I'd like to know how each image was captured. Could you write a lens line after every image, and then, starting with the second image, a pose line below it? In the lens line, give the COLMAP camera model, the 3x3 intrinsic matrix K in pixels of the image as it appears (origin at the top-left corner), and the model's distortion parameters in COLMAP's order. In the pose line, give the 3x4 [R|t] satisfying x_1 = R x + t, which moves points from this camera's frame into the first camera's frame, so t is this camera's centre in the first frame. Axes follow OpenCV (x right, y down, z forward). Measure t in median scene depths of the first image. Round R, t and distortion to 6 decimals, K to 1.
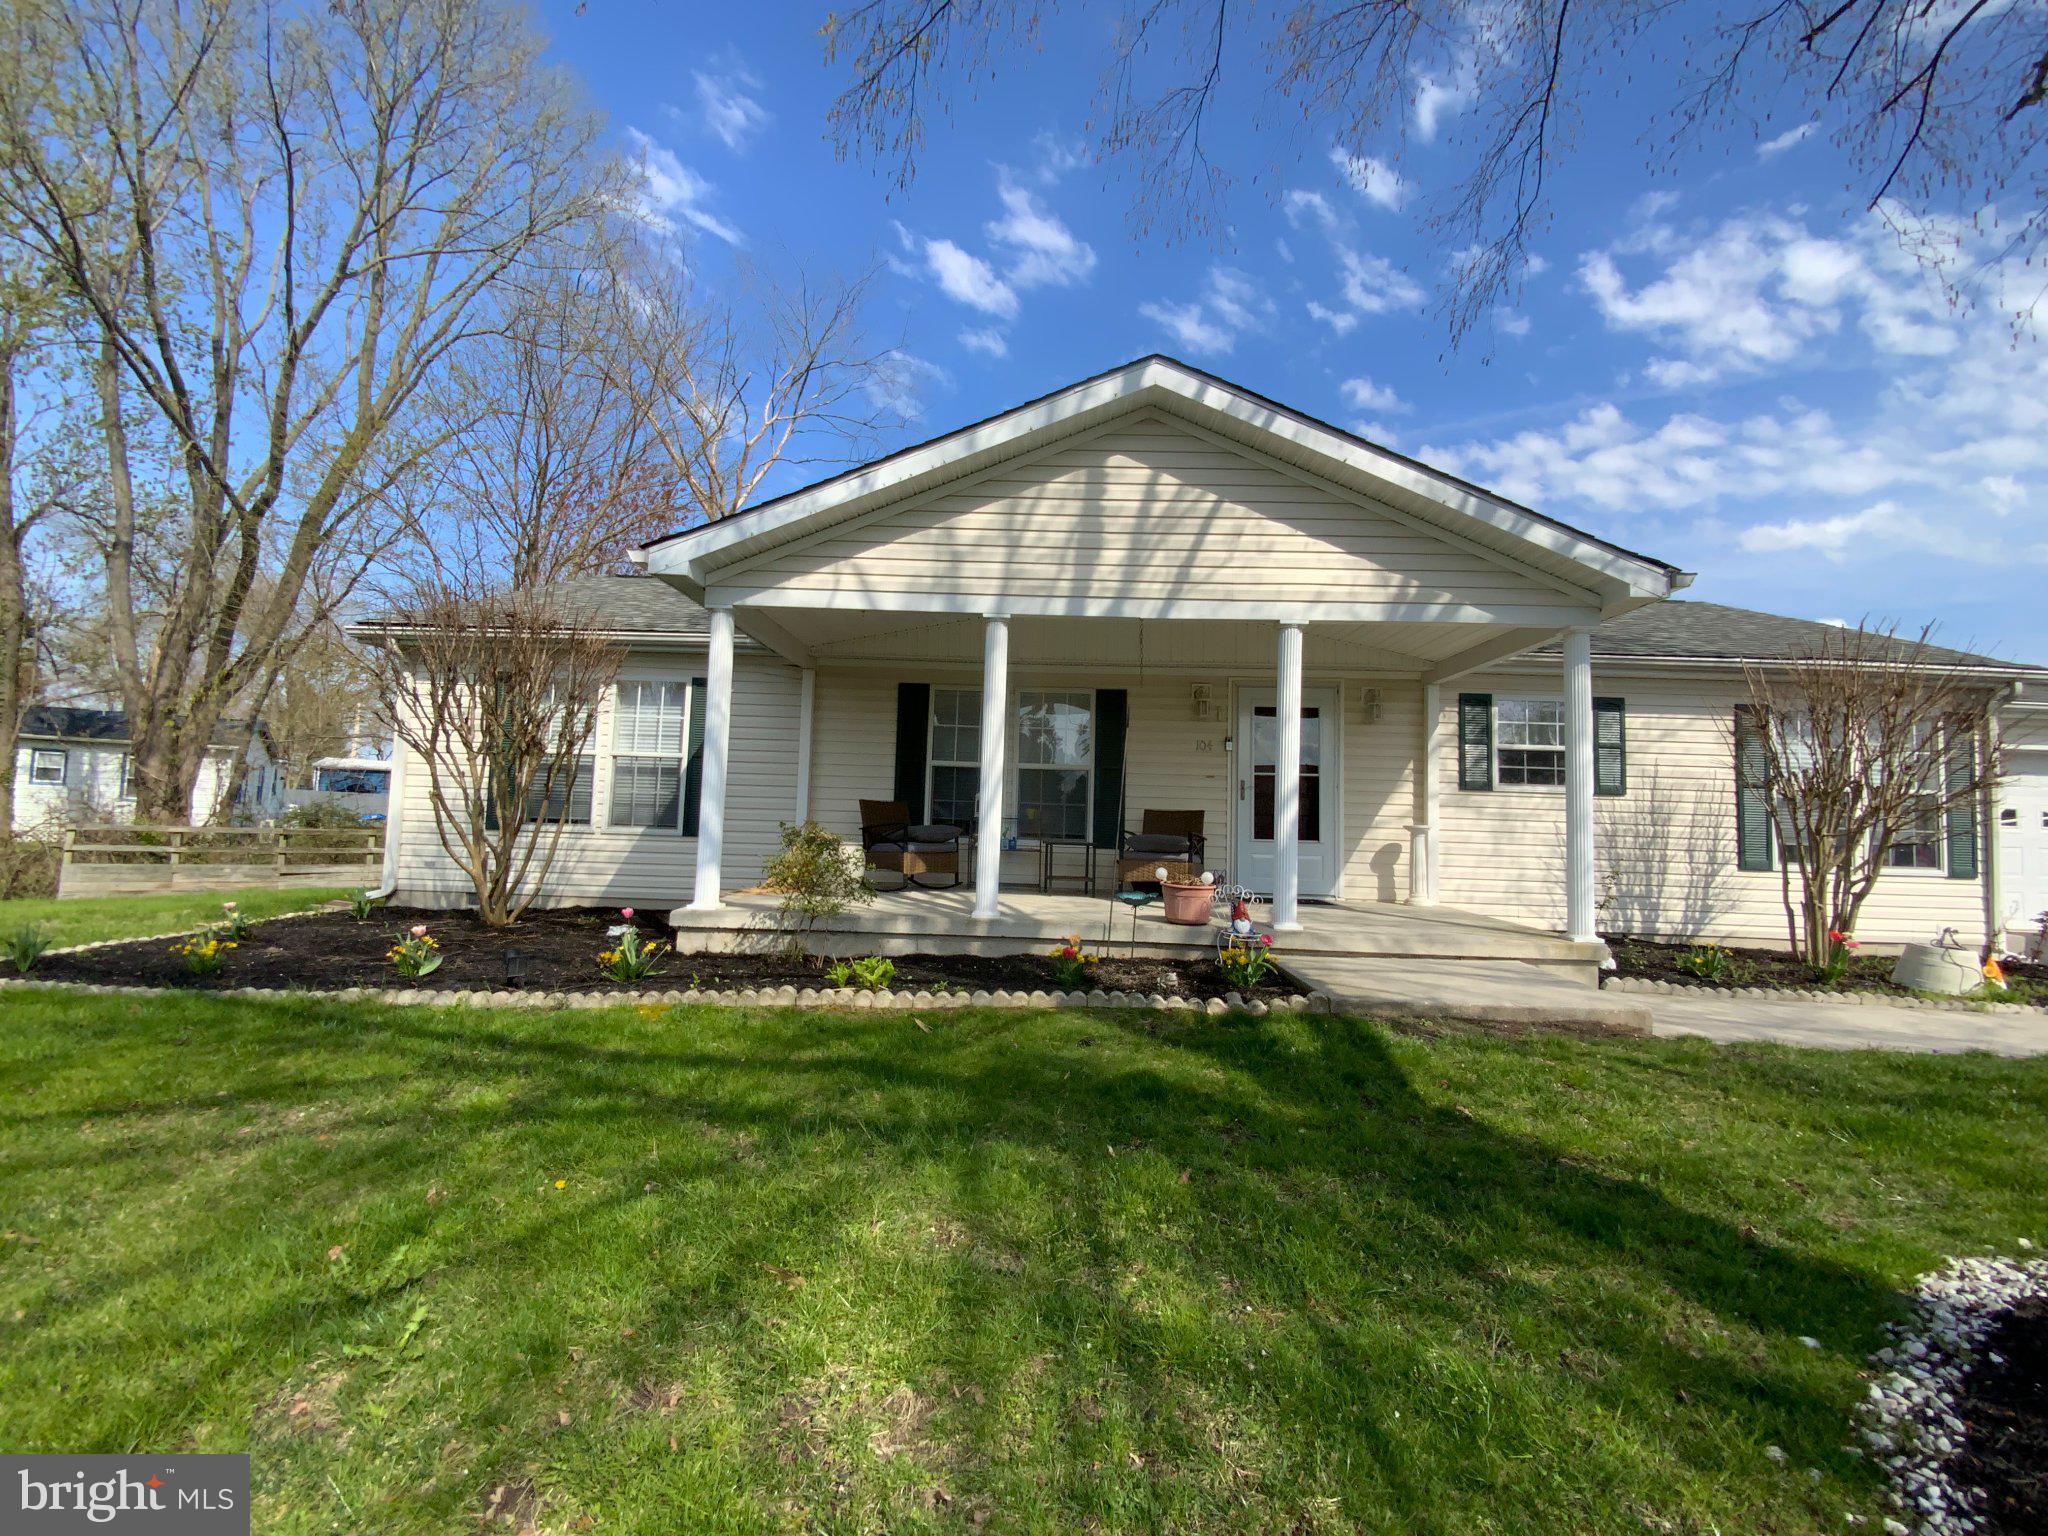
lens RADIAL K [[823.1, 0, 1026.5], [0, 823.1, 768.5], [0, 0, 1]] dist [0.019421, -0.017880]
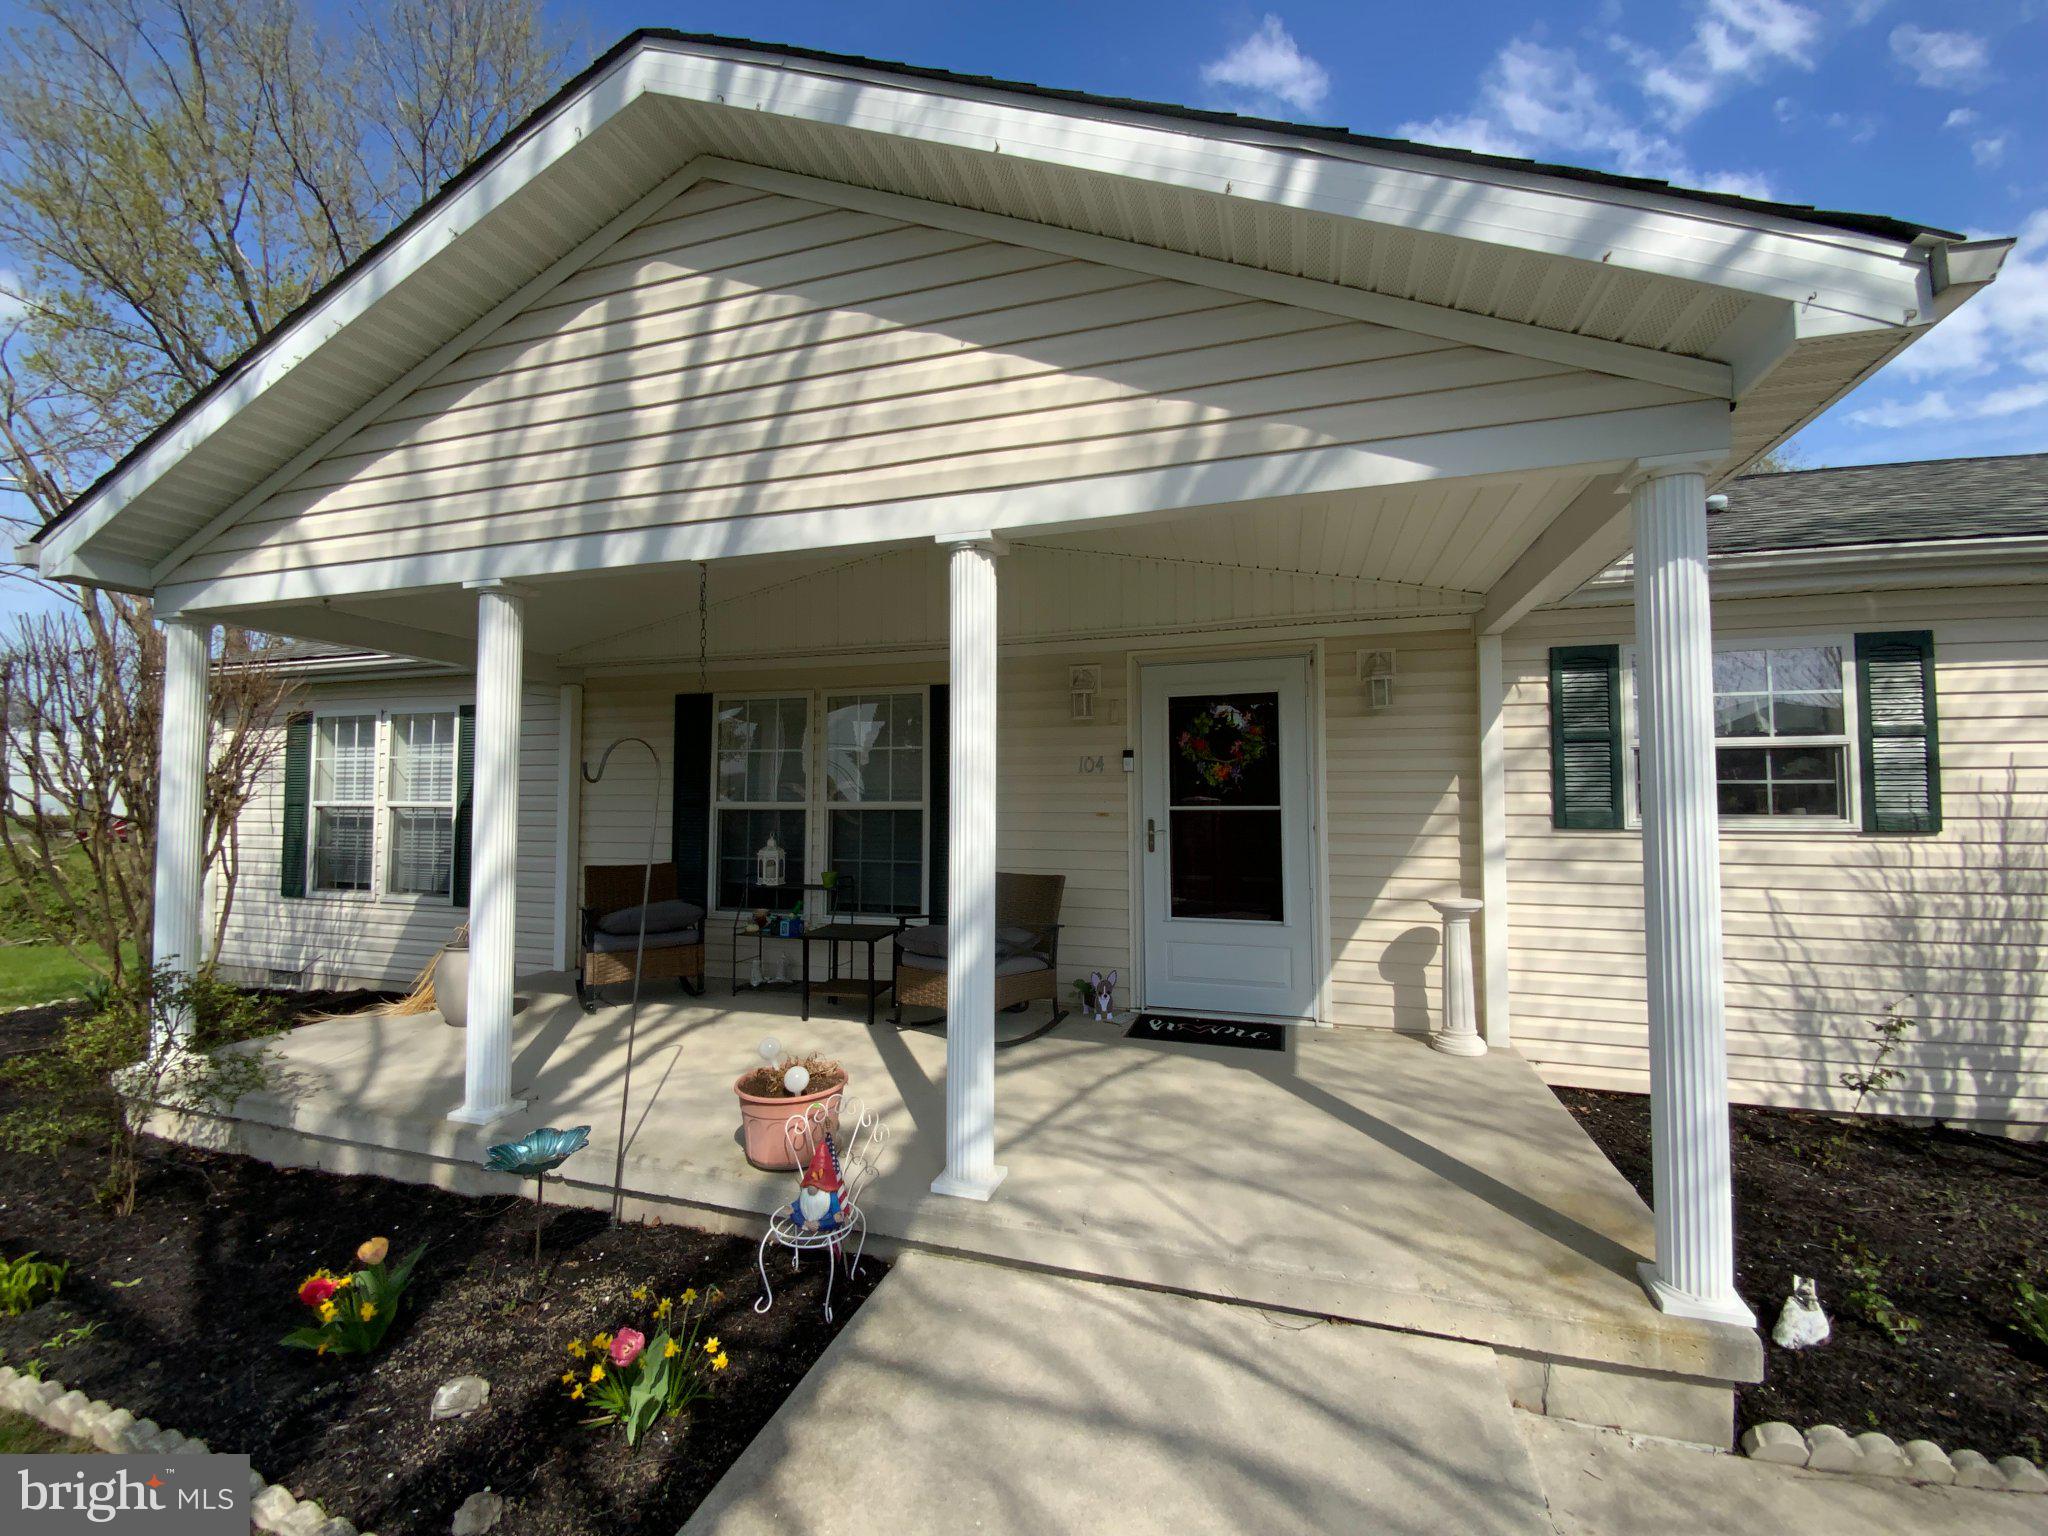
lens RADIAL K [[823.1, 0, 1026.5], [0, 823.1, 768.5], [0, 0, 1]] dist [0.019421, -0.017880]
pose [[0.961434, -0.040383, -0.272055, 0.419604], [0.045498, 0.998886, 0.012519, -0.043208], [0.271247, -0.024414, 0.962200, 0.482376]]
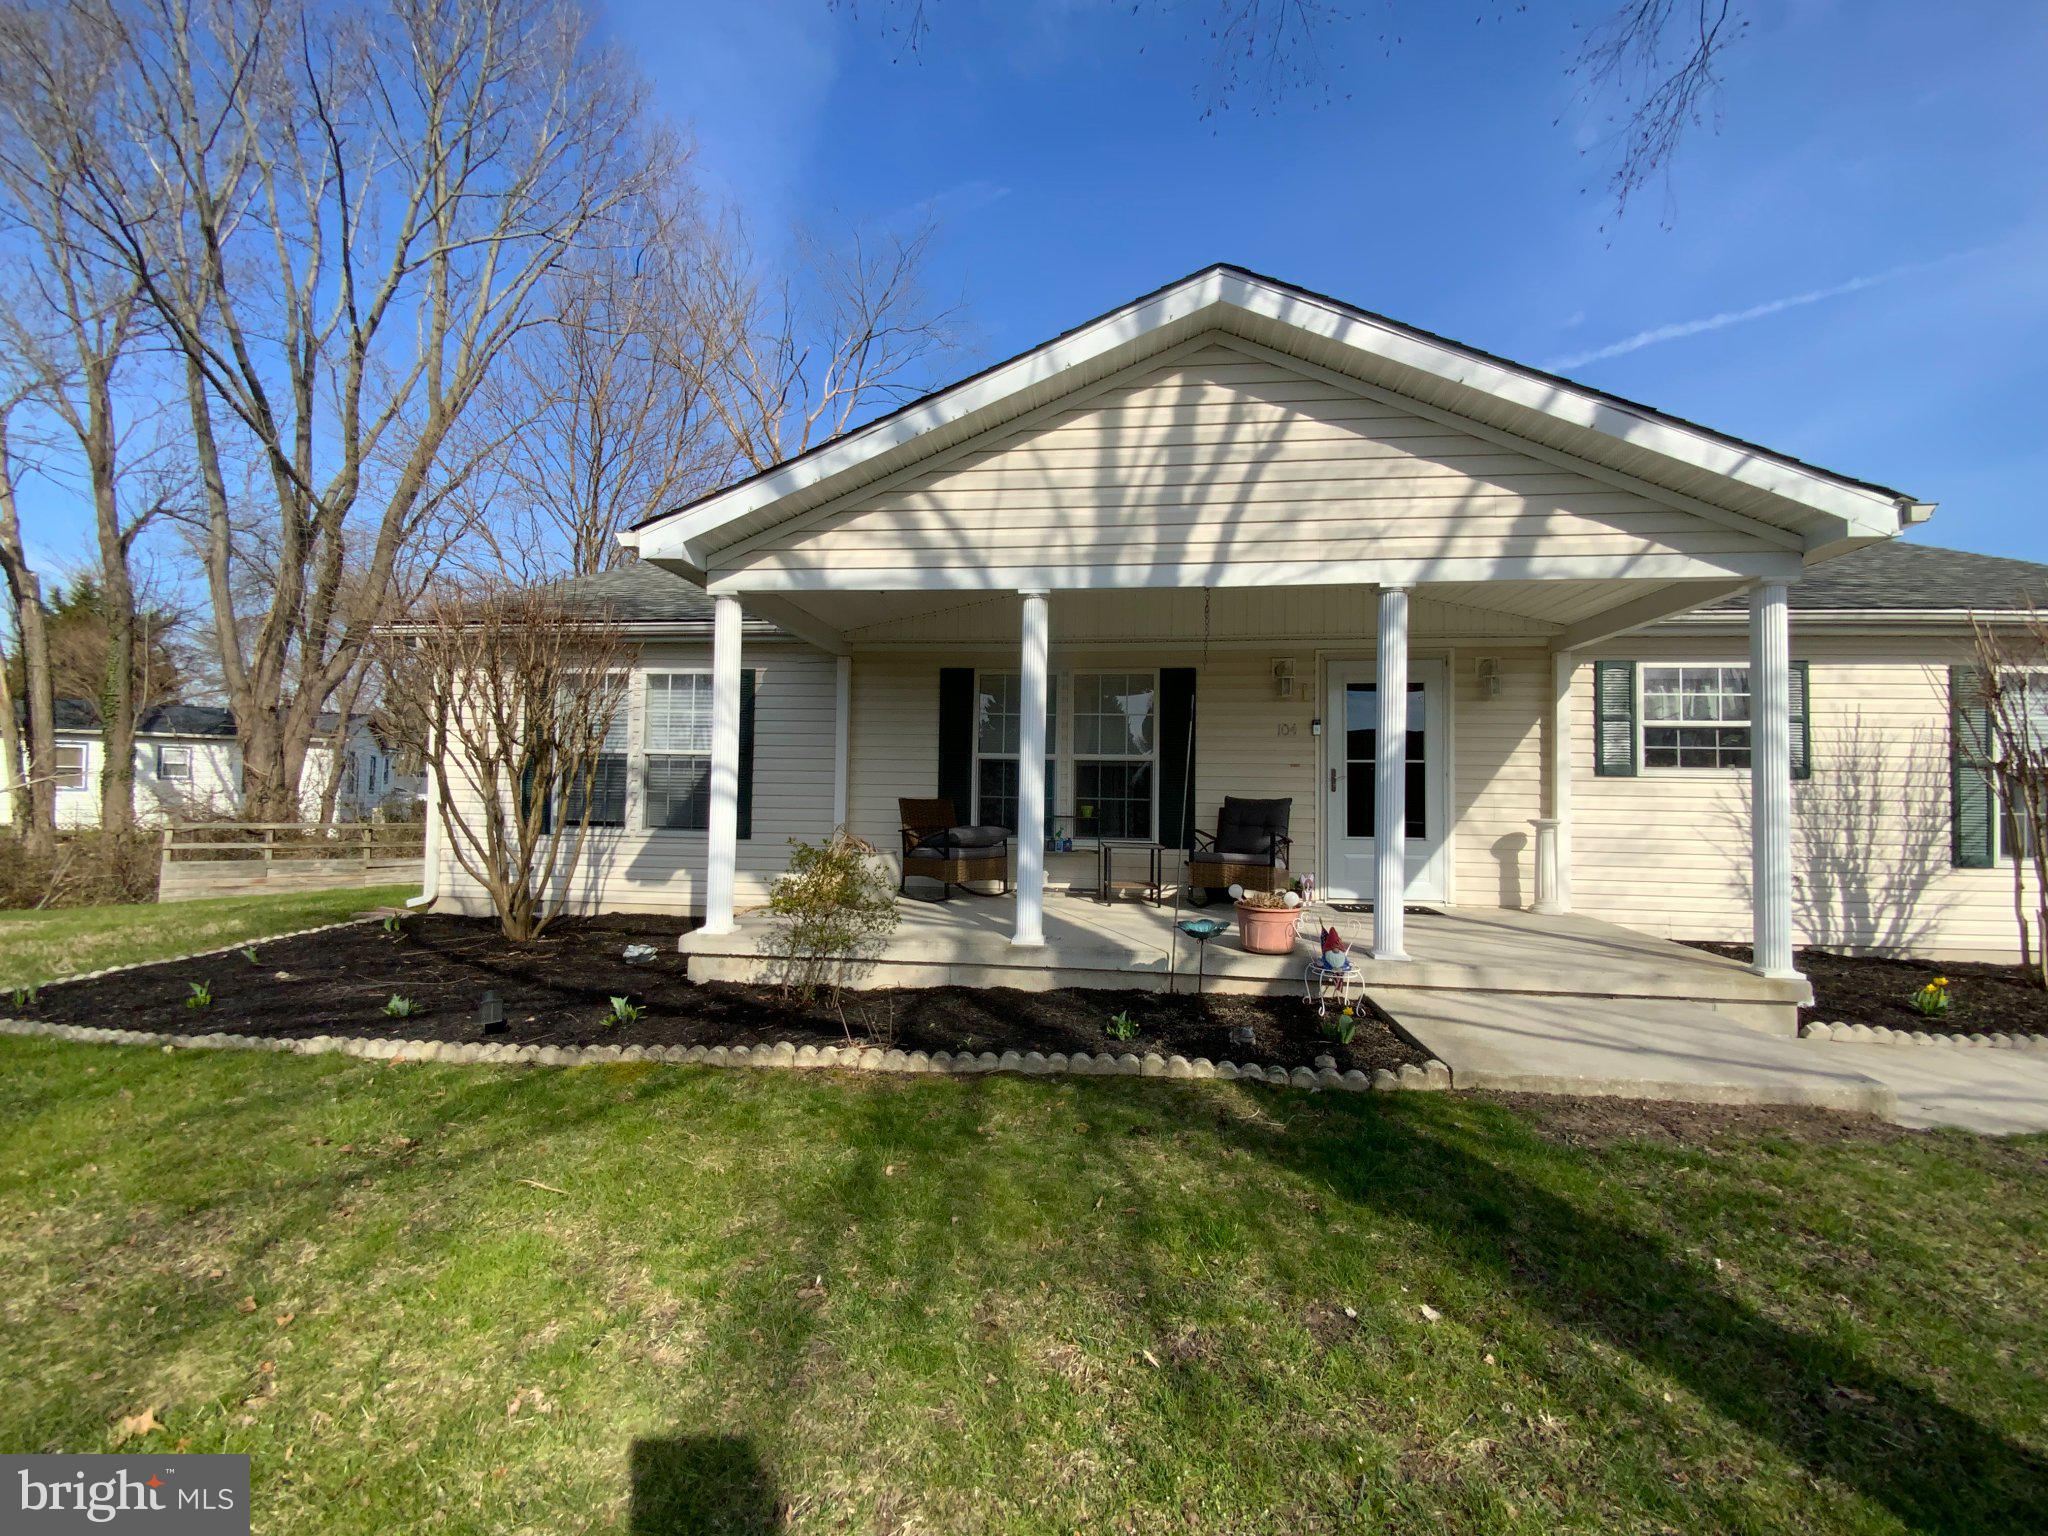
lens RADIAL K [[823.1, 0, 1026.5], [0, 823.1, 768.5], [0, 0, 1]] dist [0.019421, -0.017880]
pose [[0.995233, -0.017551, -0.095932, 0.030111], [0.020892, 0.999206, 0.033934, -0.027752], [0.095260, -0.035777, 0.994809, 0.127716]]
